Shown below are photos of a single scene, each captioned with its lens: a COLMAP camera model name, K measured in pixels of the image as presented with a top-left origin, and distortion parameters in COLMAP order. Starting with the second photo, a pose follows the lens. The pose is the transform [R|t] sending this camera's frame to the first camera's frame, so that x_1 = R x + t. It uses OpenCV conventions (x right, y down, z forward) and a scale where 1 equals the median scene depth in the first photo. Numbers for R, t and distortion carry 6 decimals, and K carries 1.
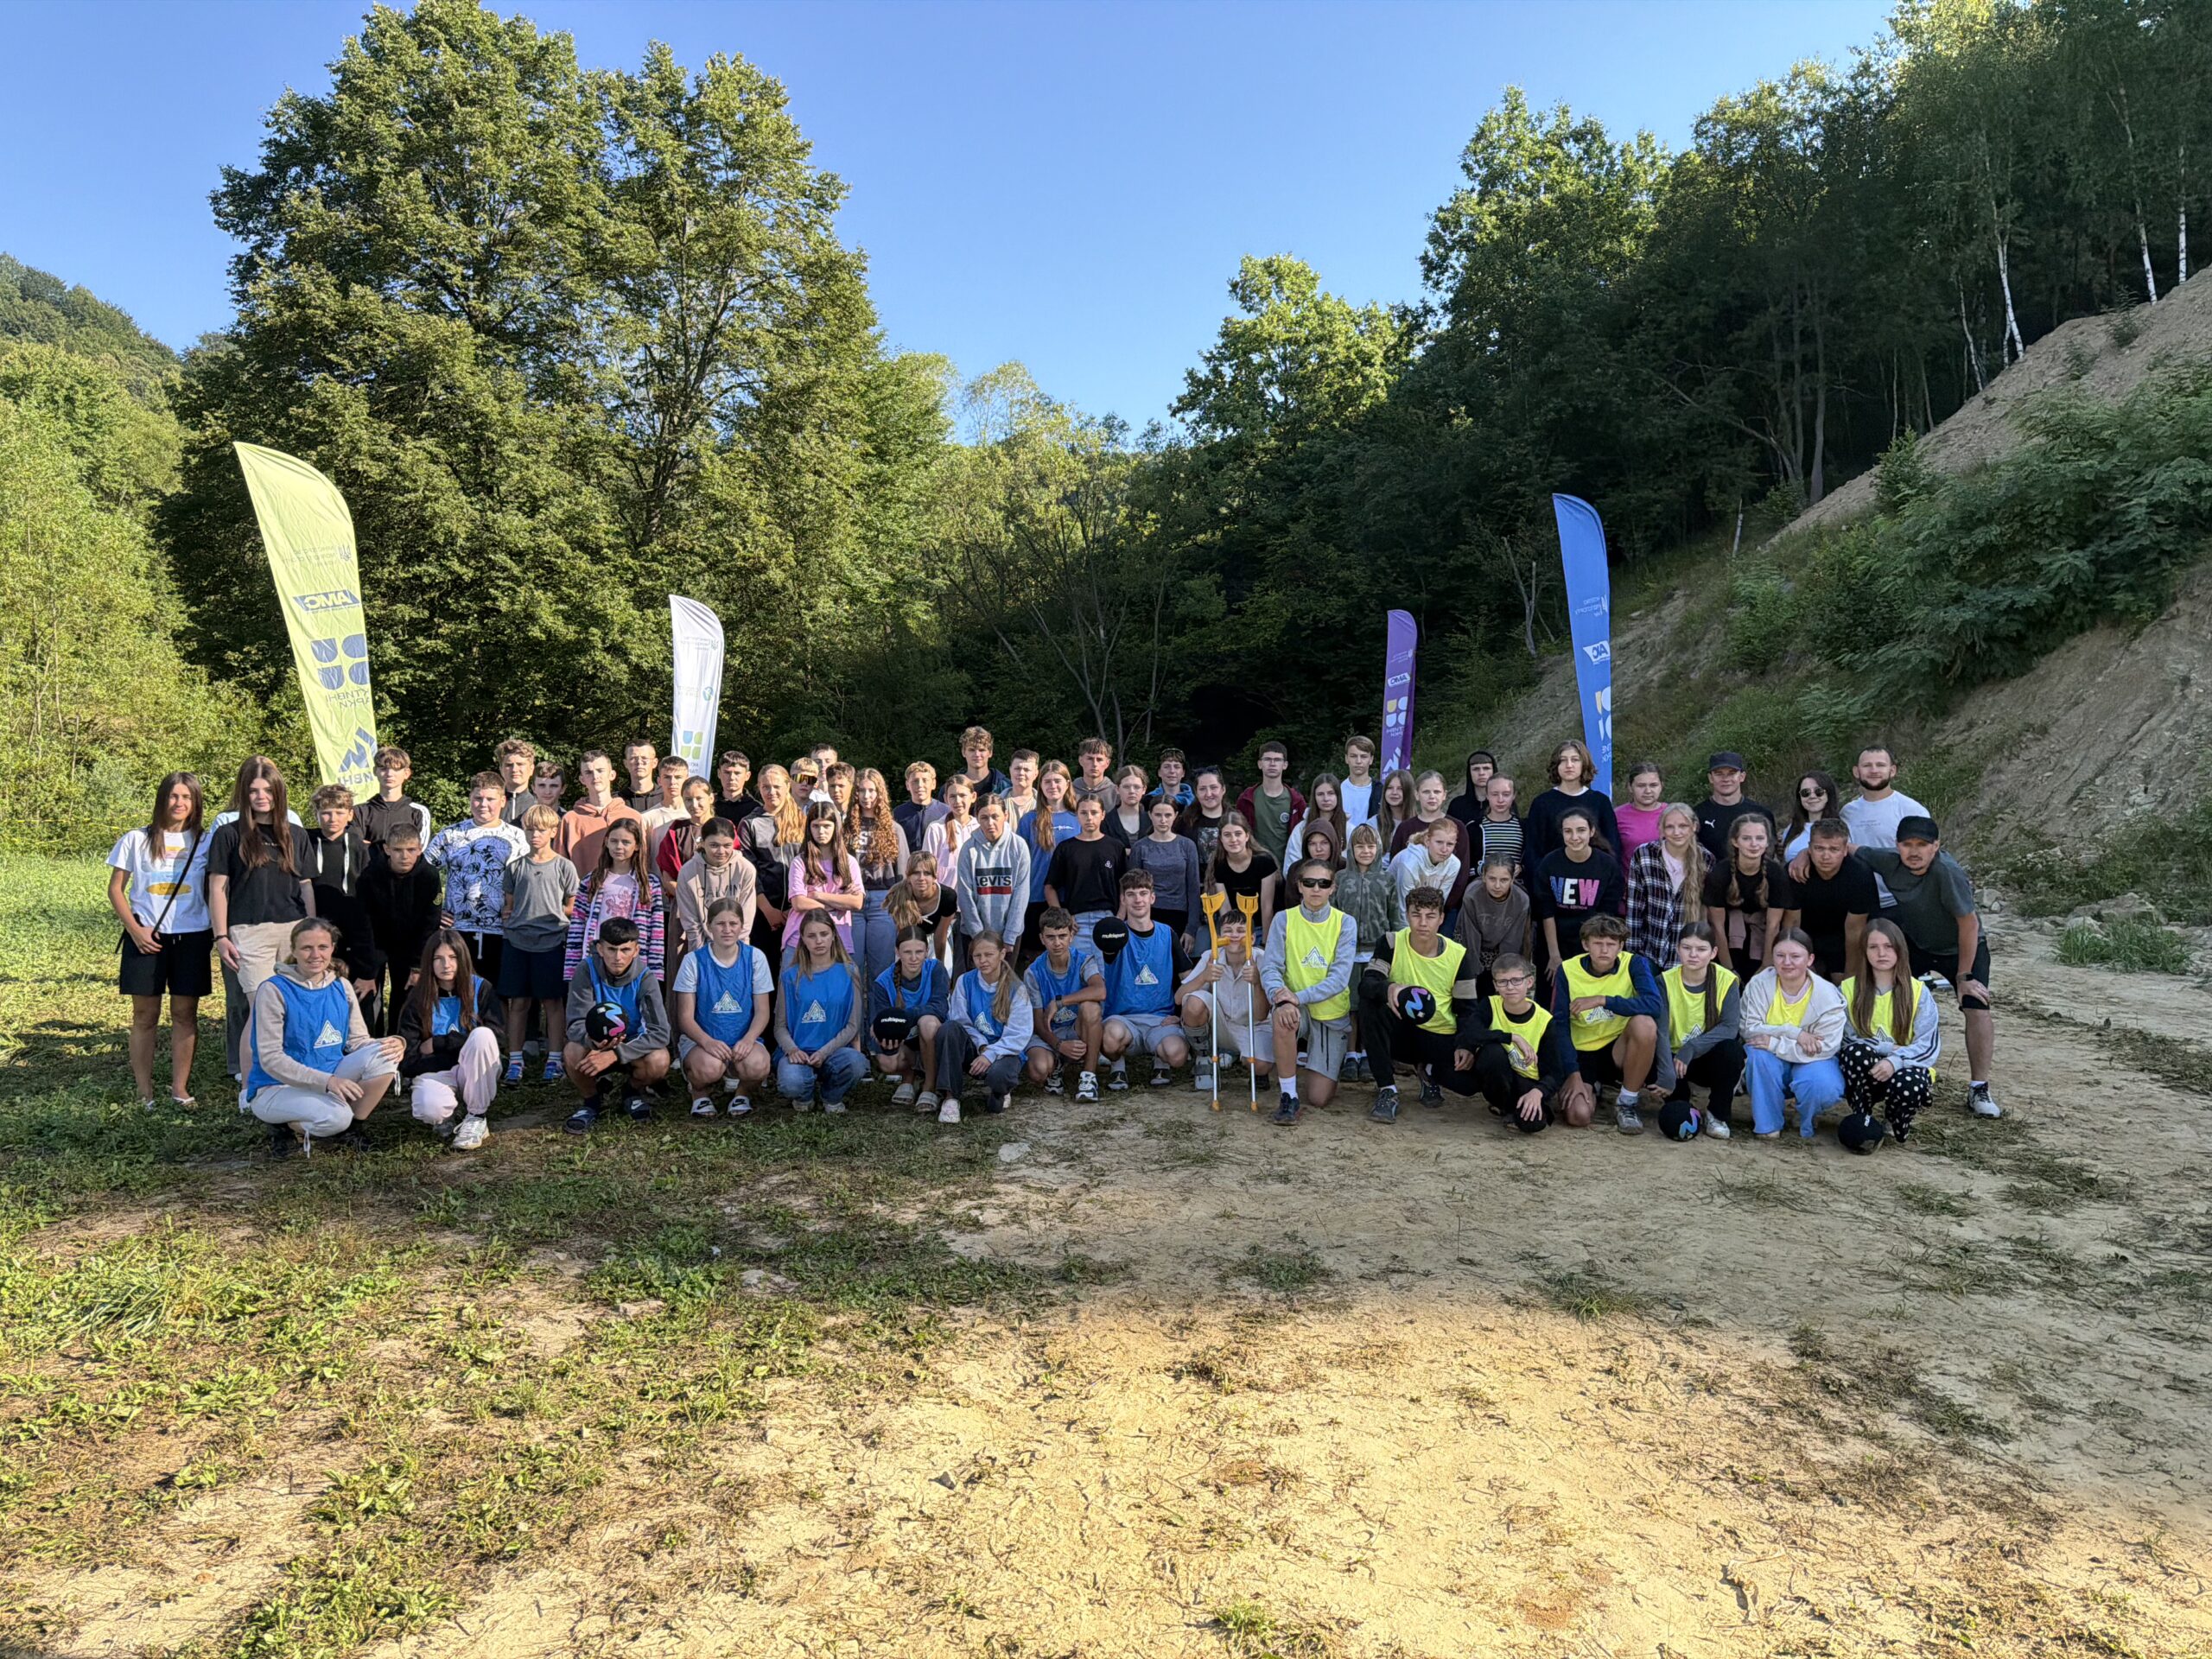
lens RADIAL K [[1531.3, 0, 1106.0], [0, 1531.3, 829.5], [0, 0, 1]] dist [0.088921, -0.140691]
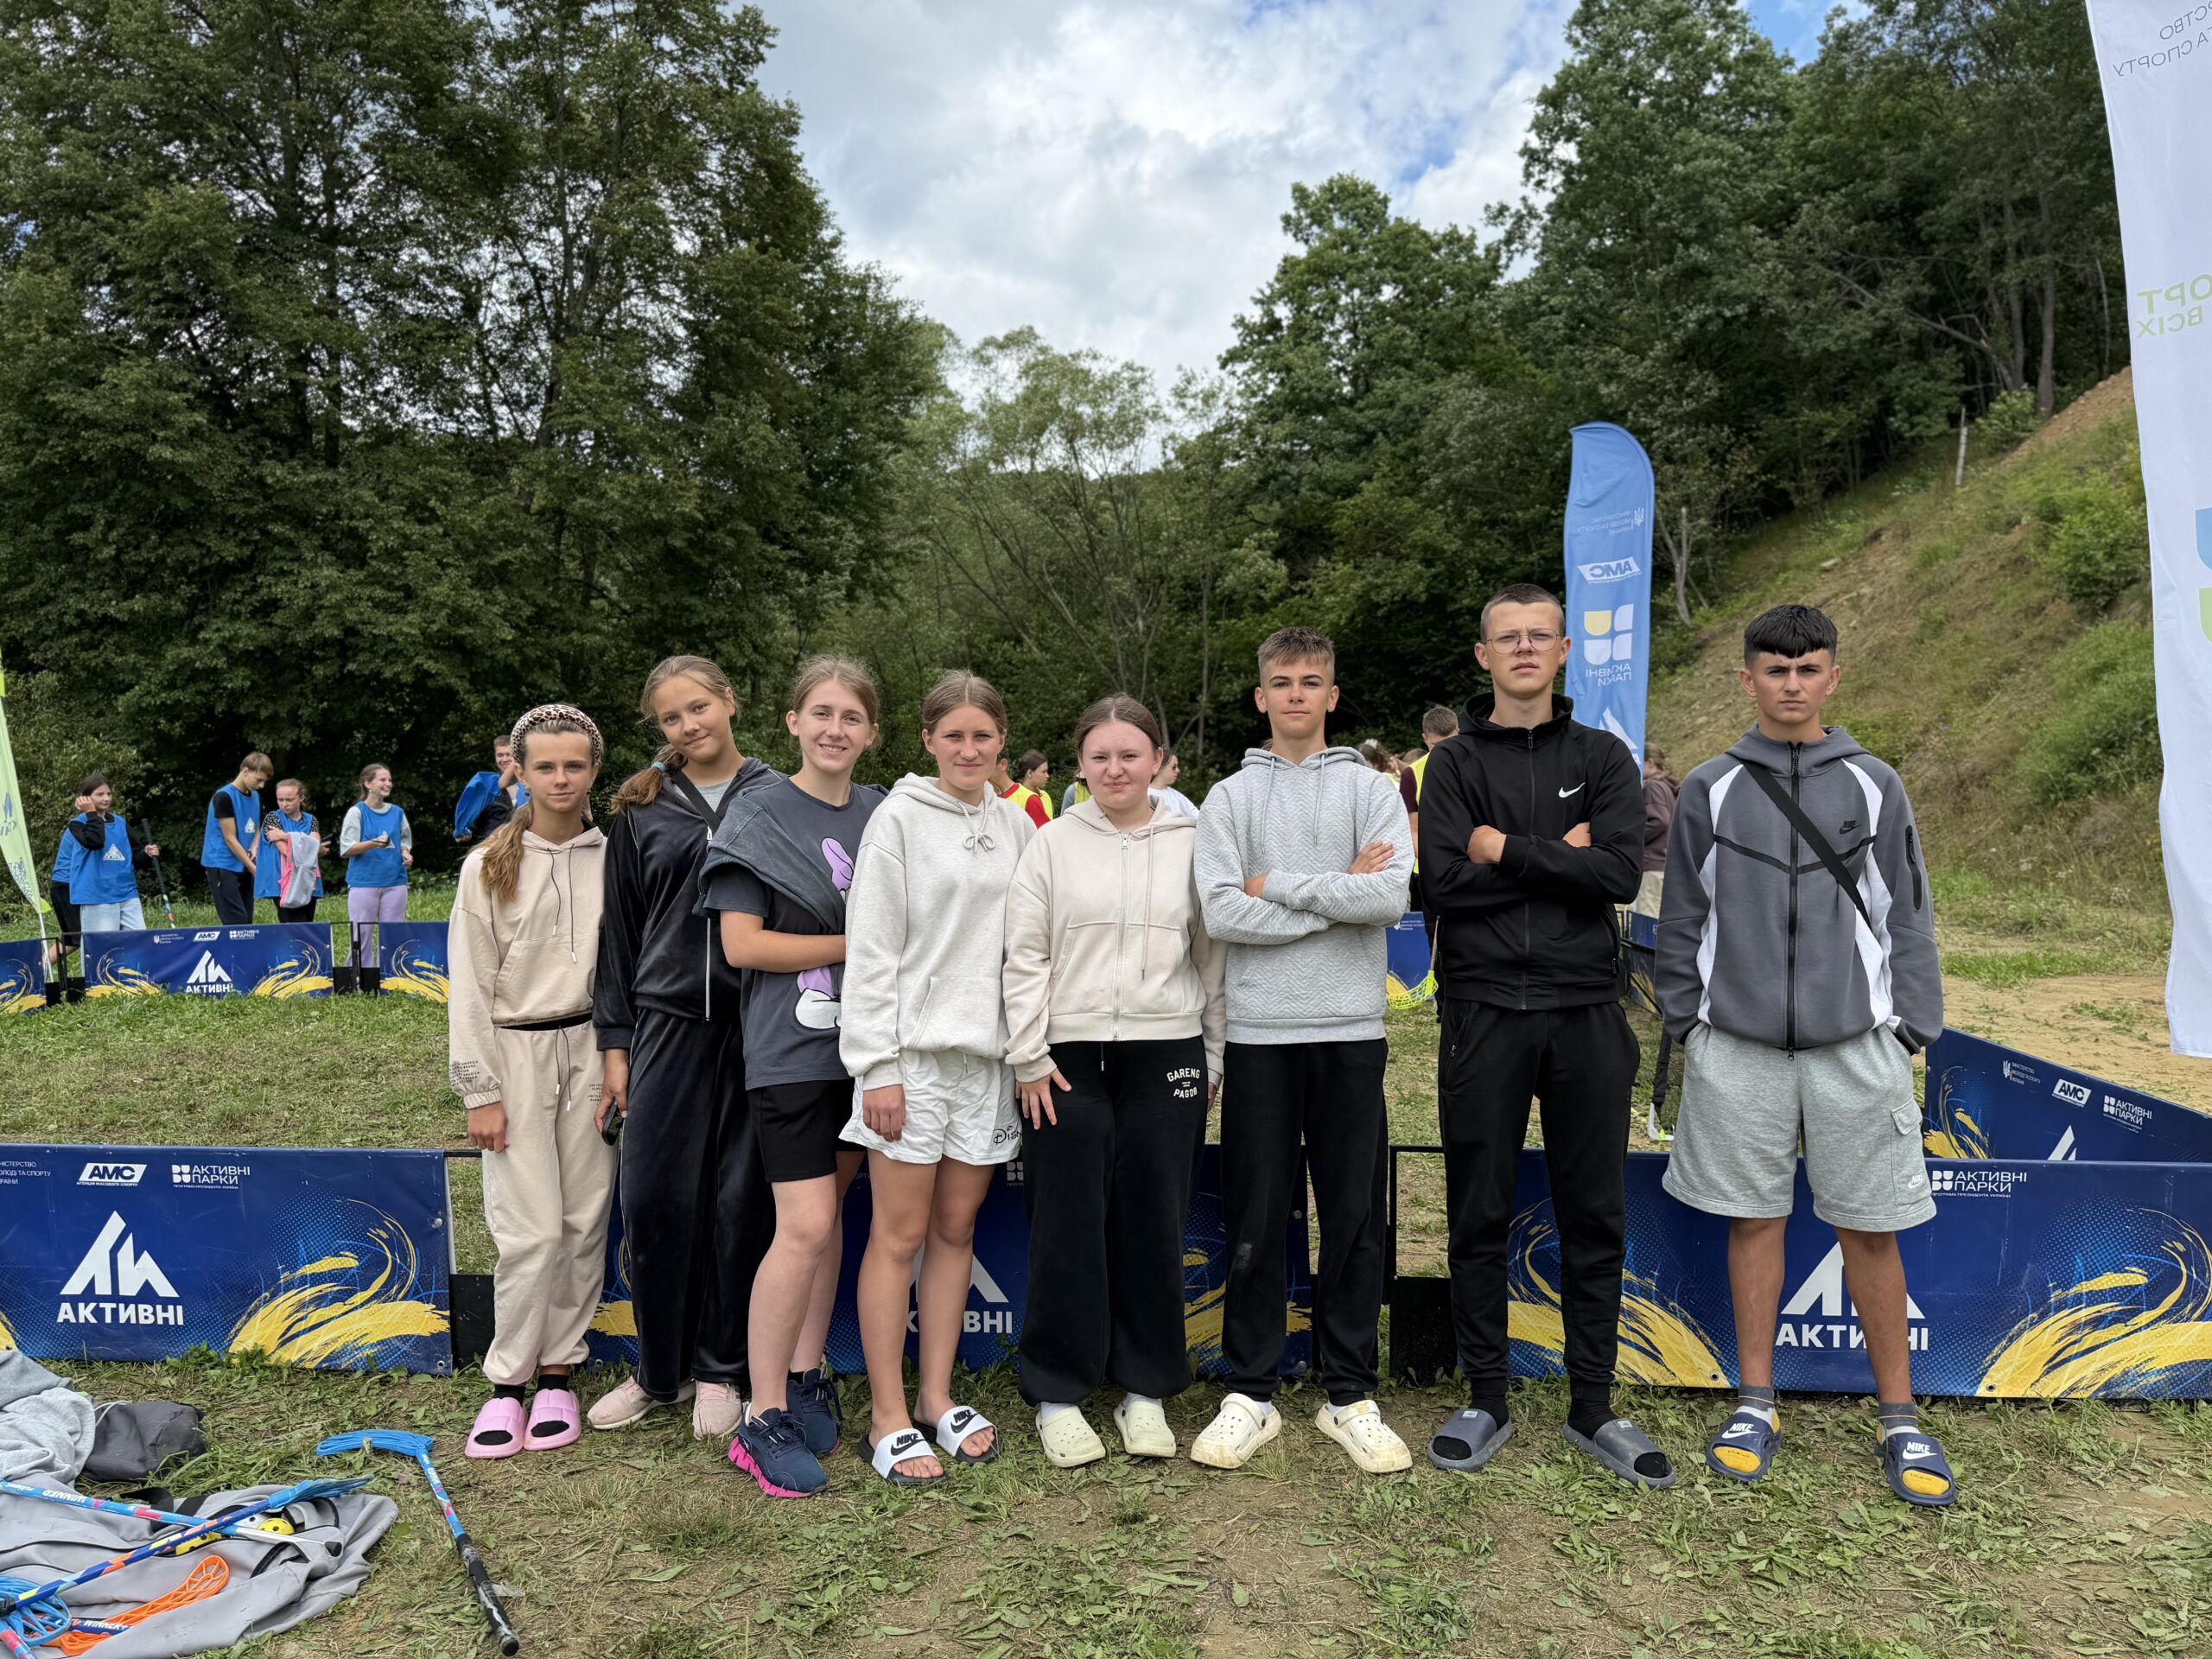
lens RADIAL K [[1531.3, 0, 1106.0], [0, 1531.3, 829.5], [0, 0, 1]] dist [0.088921, -0.140691]
pose [[0.998408, -0.026385, -0.049850, 0.017379], [0.025490, 0.999504, -0.018508, -0.002671], [0.050313, 0.017208, 0.998585, 0.180749]]
